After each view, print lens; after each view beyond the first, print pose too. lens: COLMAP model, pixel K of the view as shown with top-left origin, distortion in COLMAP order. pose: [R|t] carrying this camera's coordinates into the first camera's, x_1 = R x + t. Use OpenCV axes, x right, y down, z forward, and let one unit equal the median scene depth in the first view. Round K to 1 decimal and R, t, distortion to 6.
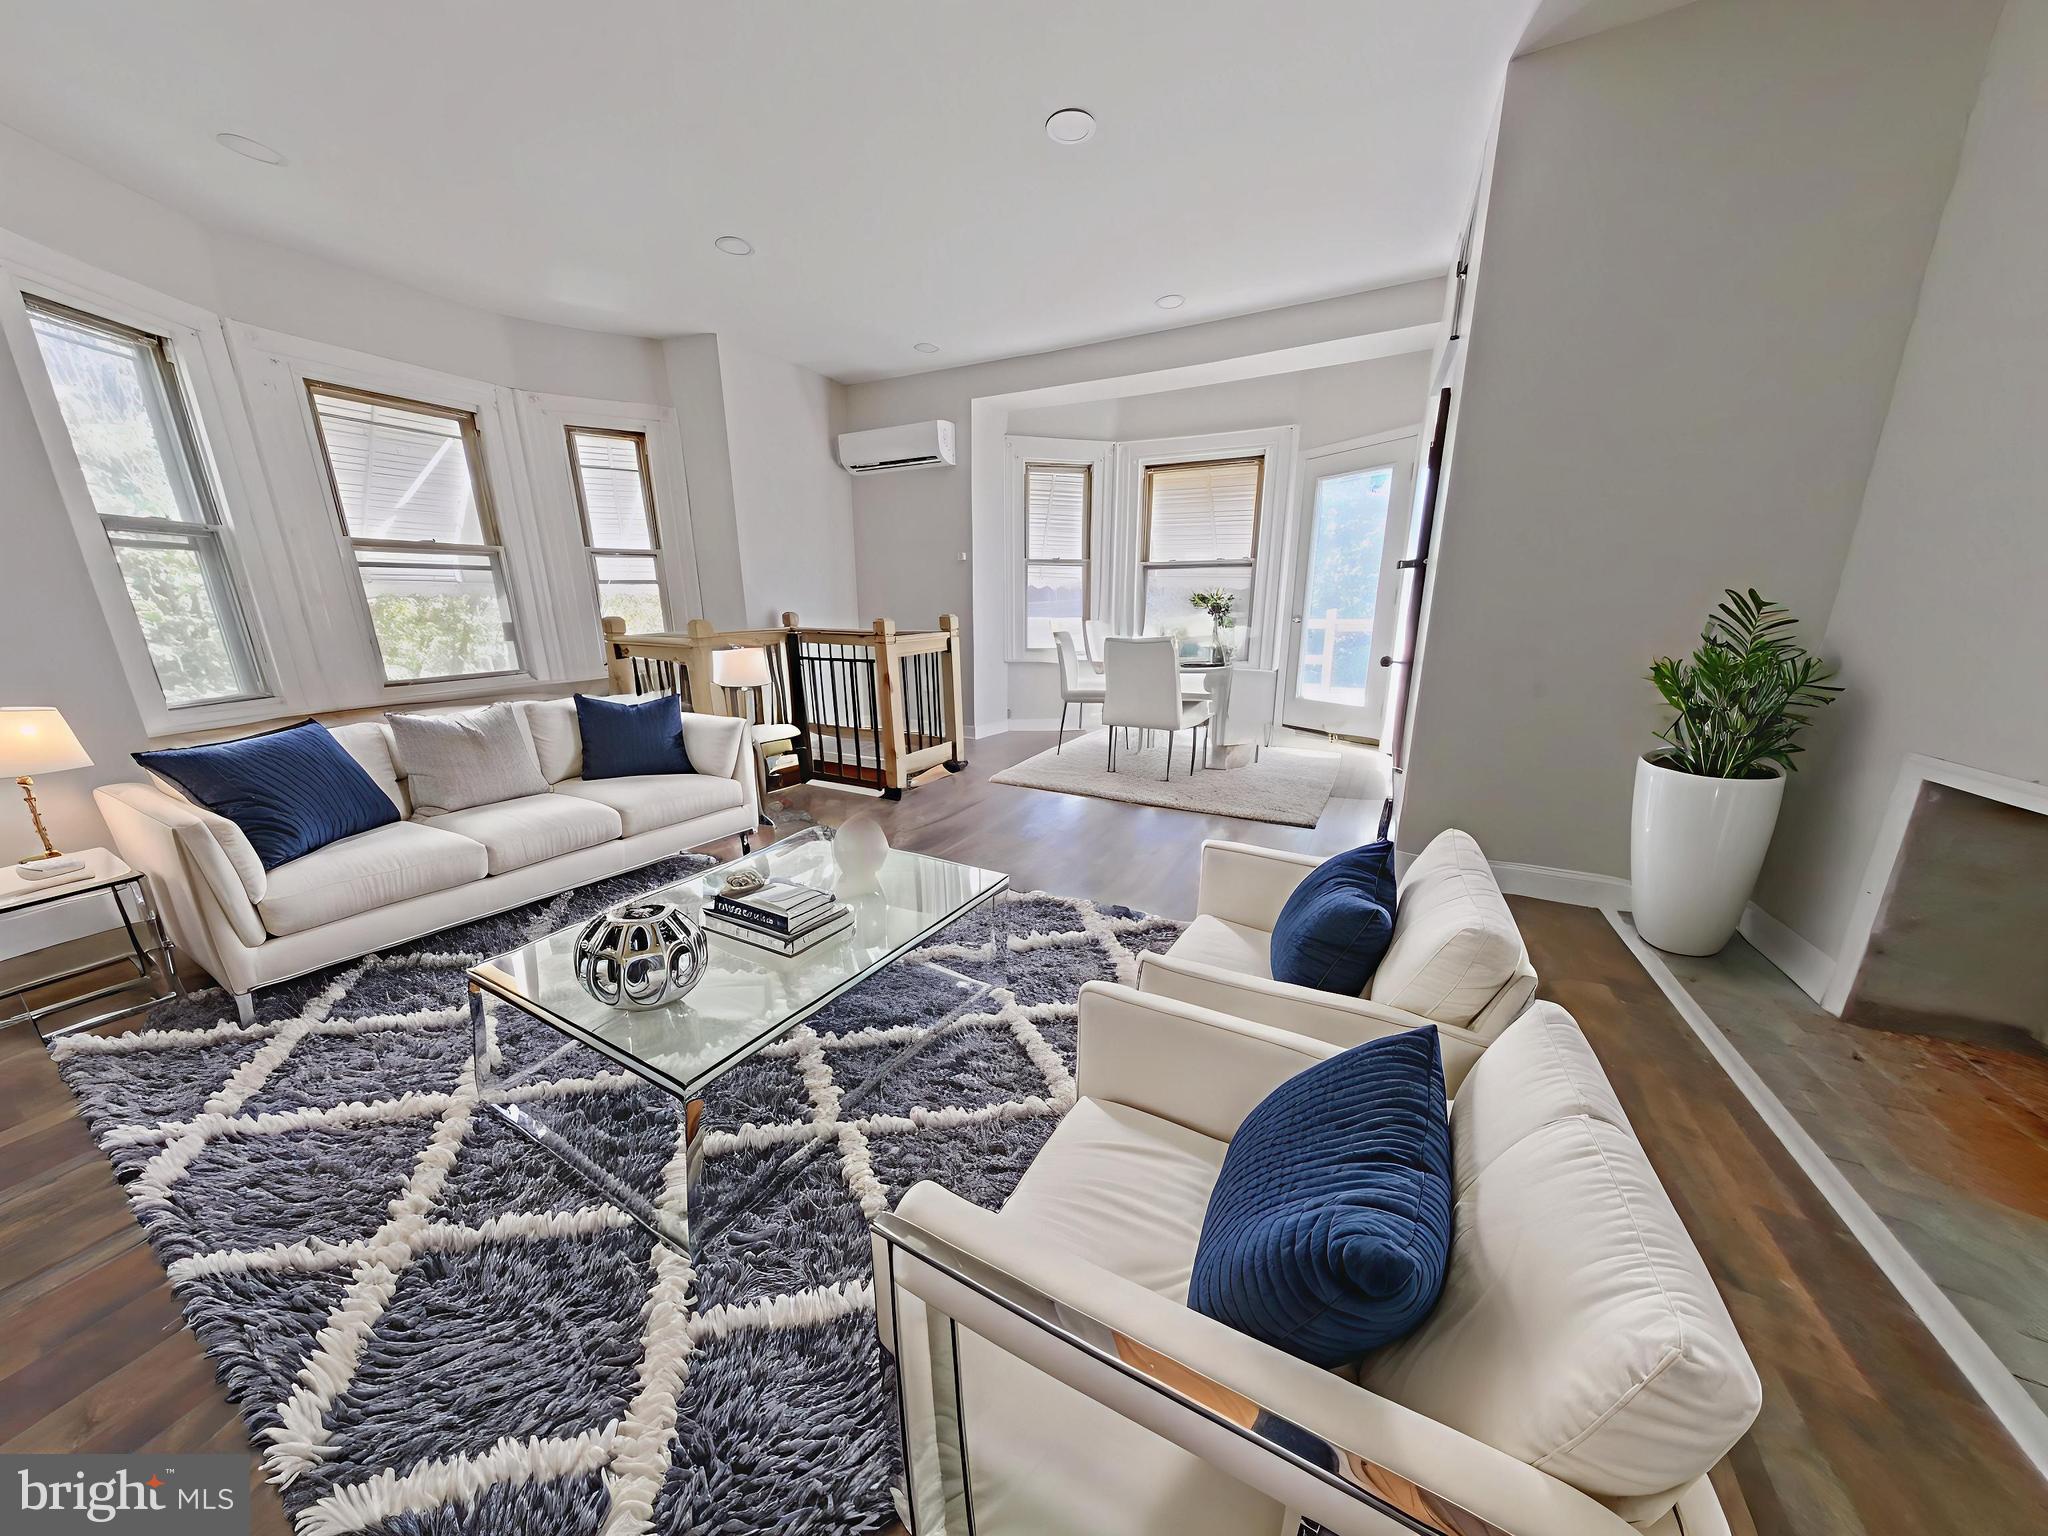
lens RADIAL K [[638.4, 0, 1026.0], [0, 638.4, 769.6], [0, 0, 1]] dist [-0.000149, -0.000086]
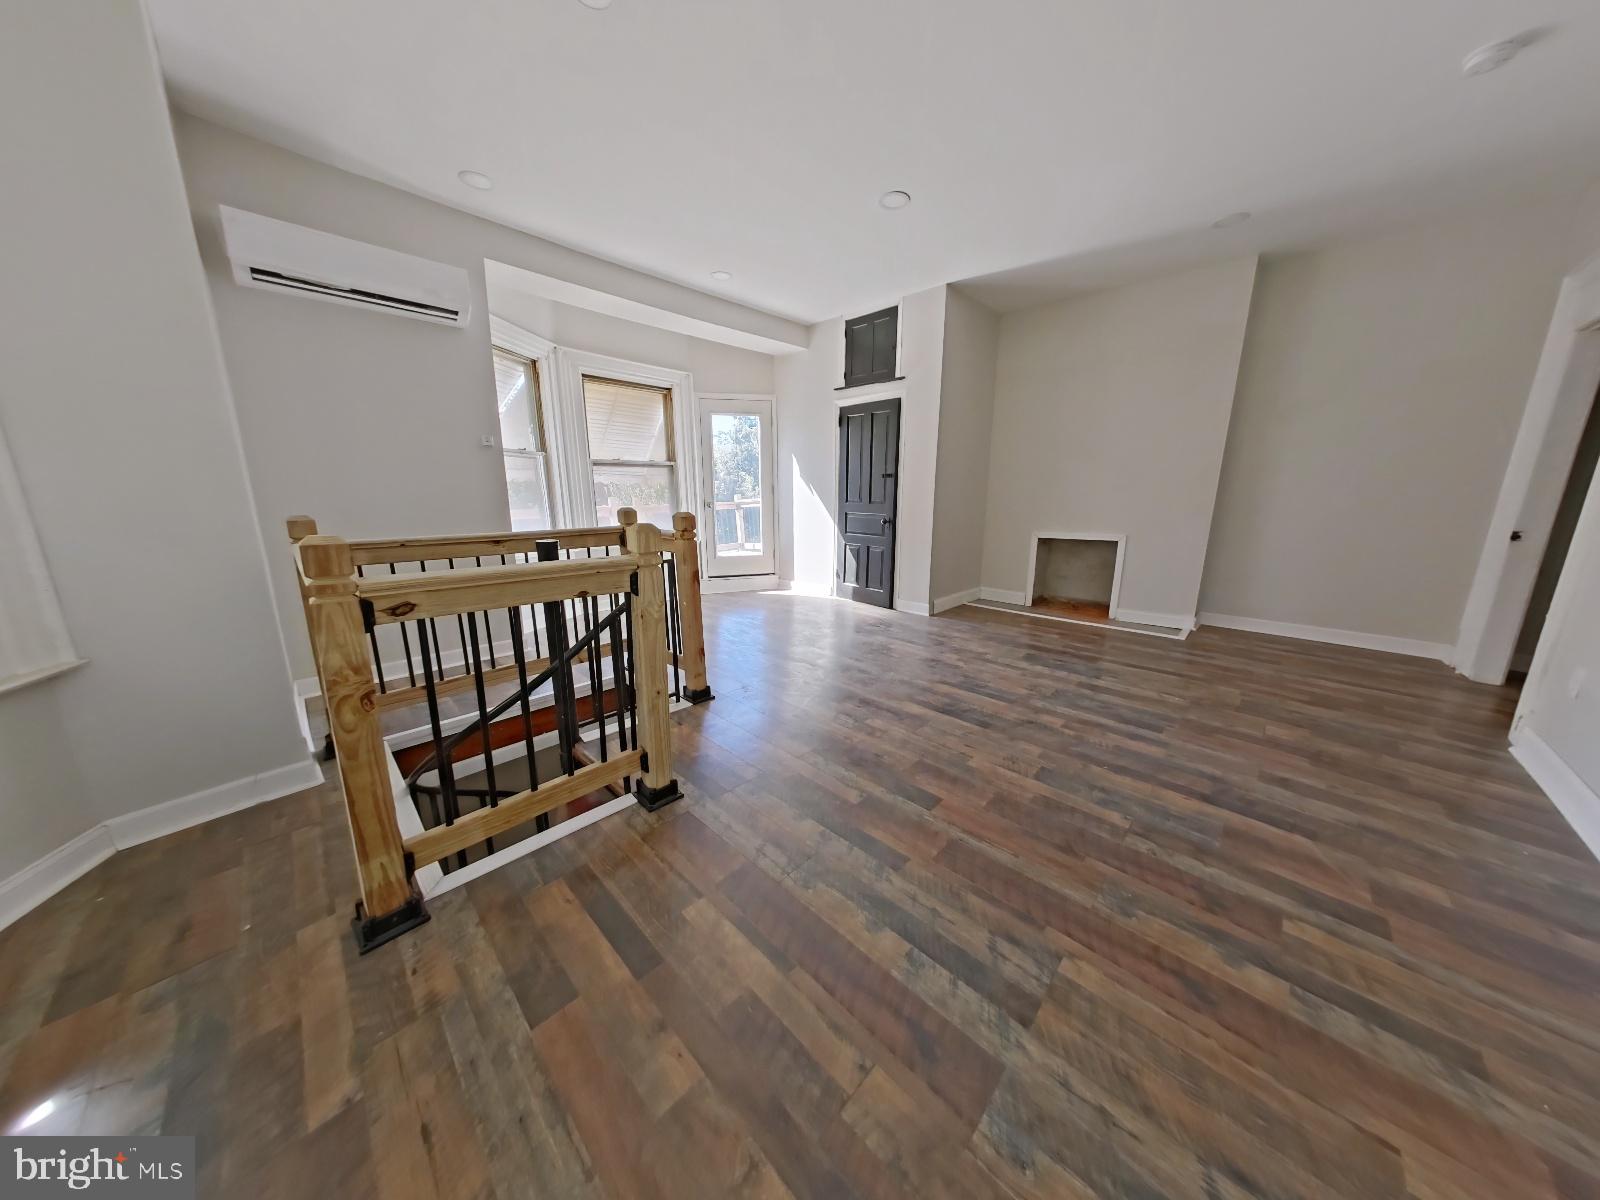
lens RADIAL K [[498.8, 0, 801.5], [0, 498.8, 601.2], [0, 0, 1]] dist [-0.000149, -0.000086]
pose [[0.336007, -0.197945, 0.920824, -0.642704], [0.227997, 0.965683, 0.124392, -0.128158], [-0.913847, 0.168148, 0.369607, 0.447973]]
